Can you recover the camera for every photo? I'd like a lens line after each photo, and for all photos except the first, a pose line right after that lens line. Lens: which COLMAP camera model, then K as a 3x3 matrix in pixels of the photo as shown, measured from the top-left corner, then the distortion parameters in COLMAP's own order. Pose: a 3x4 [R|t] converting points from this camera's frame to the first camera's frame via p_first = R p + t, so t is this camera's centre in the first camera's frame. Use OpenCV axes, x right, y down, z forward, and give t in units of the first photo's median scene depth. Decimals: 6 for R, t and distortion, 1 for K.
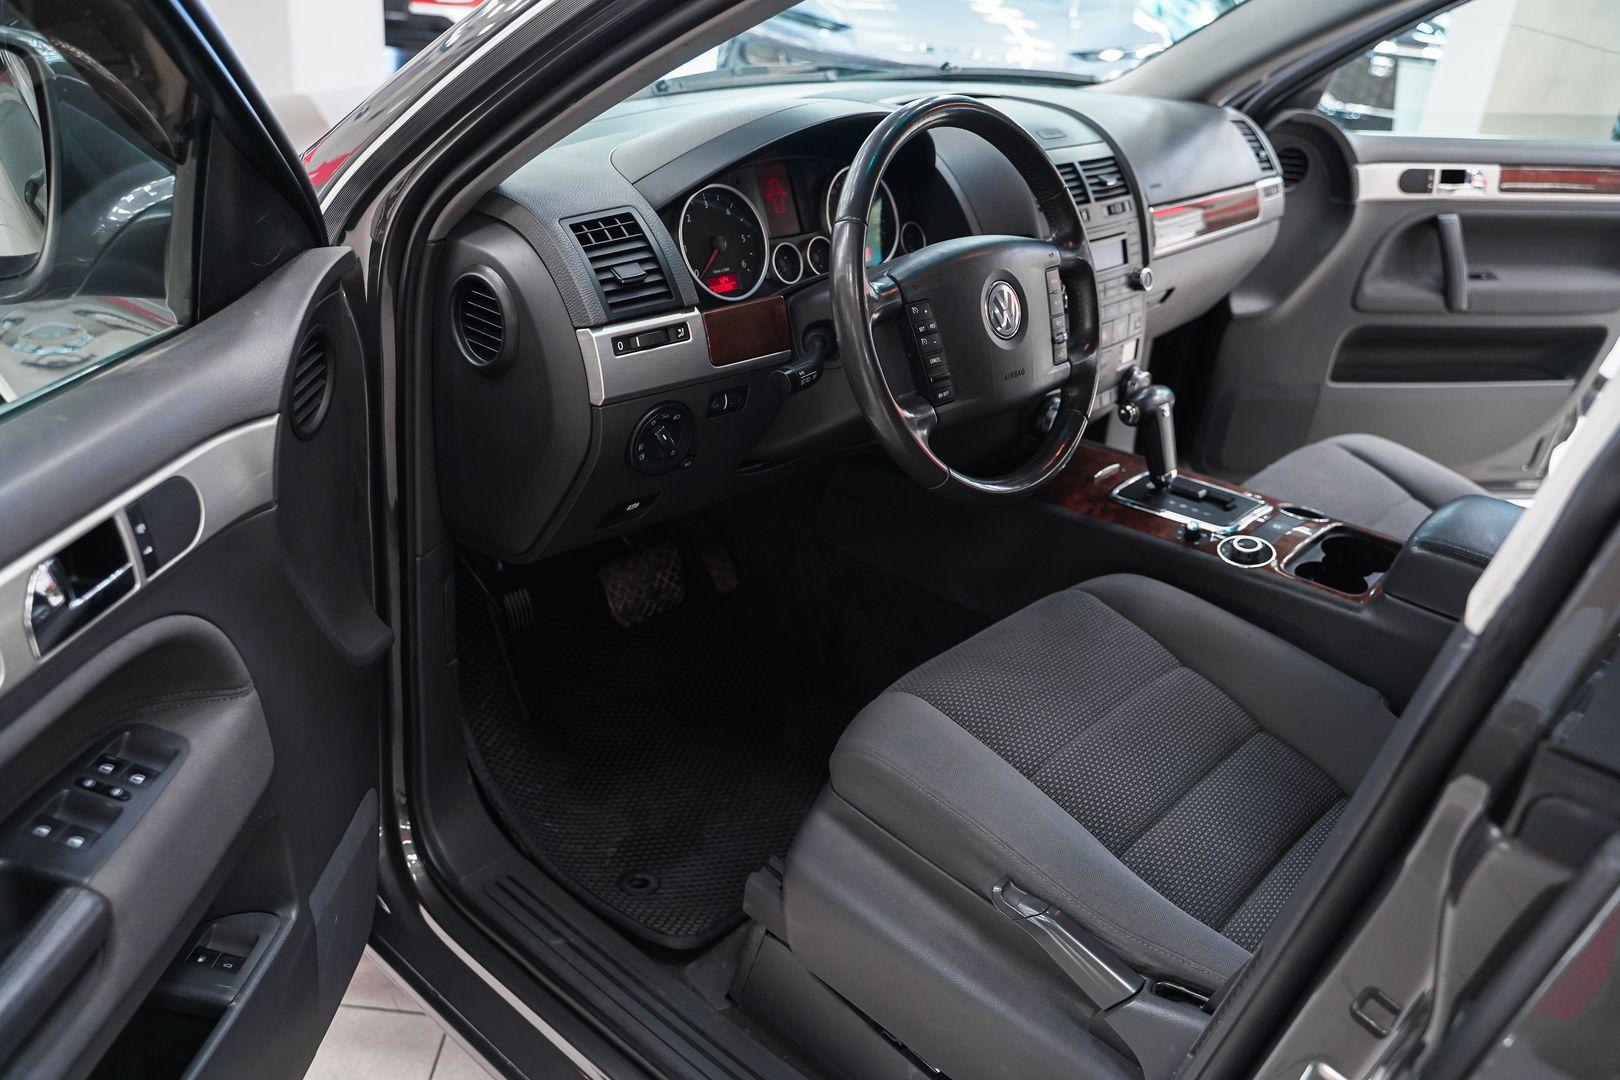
lens RADIAL K [[1300.9, 0, 810.0], [0, 1300.9, 540.0], [0, 0, 1]] dist [-0.125670, 0.101623]
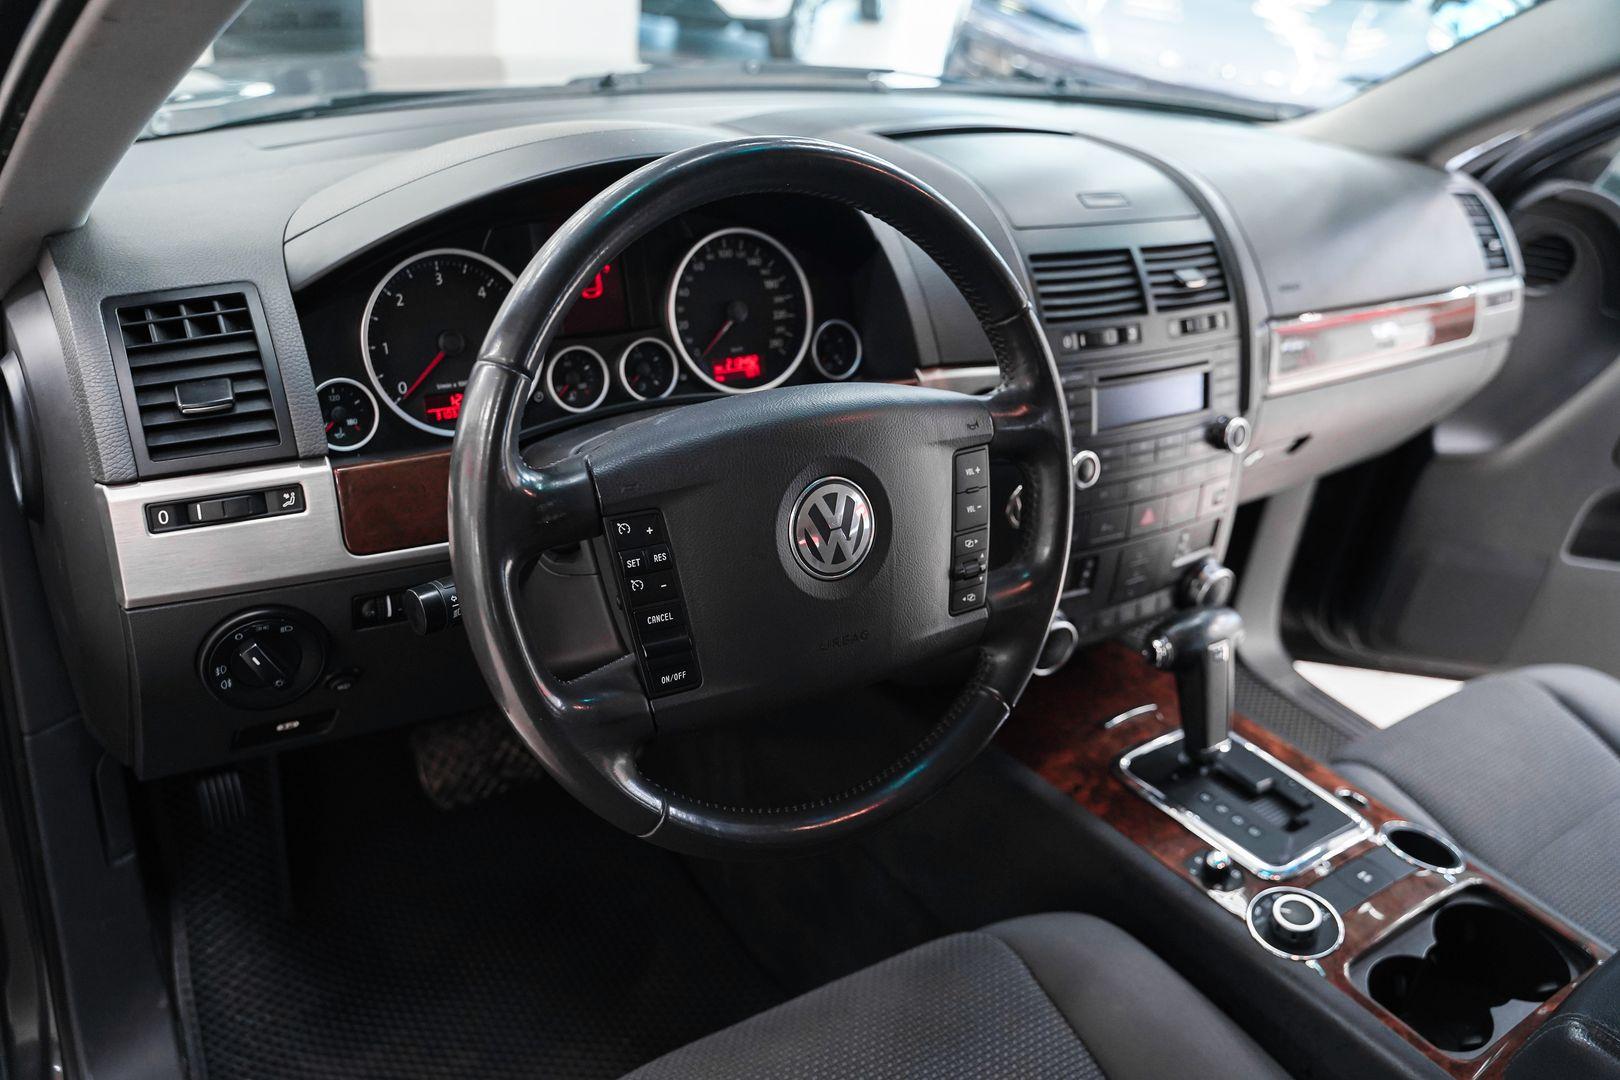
lens RADIAL K [[1274.0, 0, 810.0], [0, 1274.0, 540.0], [0, 0, 1]] dist [-0.075383, 0.003780]
pose [[0.971439, 0.142830, -0.189487, 0.186260], [-0.140573, 0.989745, 0.025371, -0.140634], [0.191167, 0.001991, 0.981555, 0.343893]]
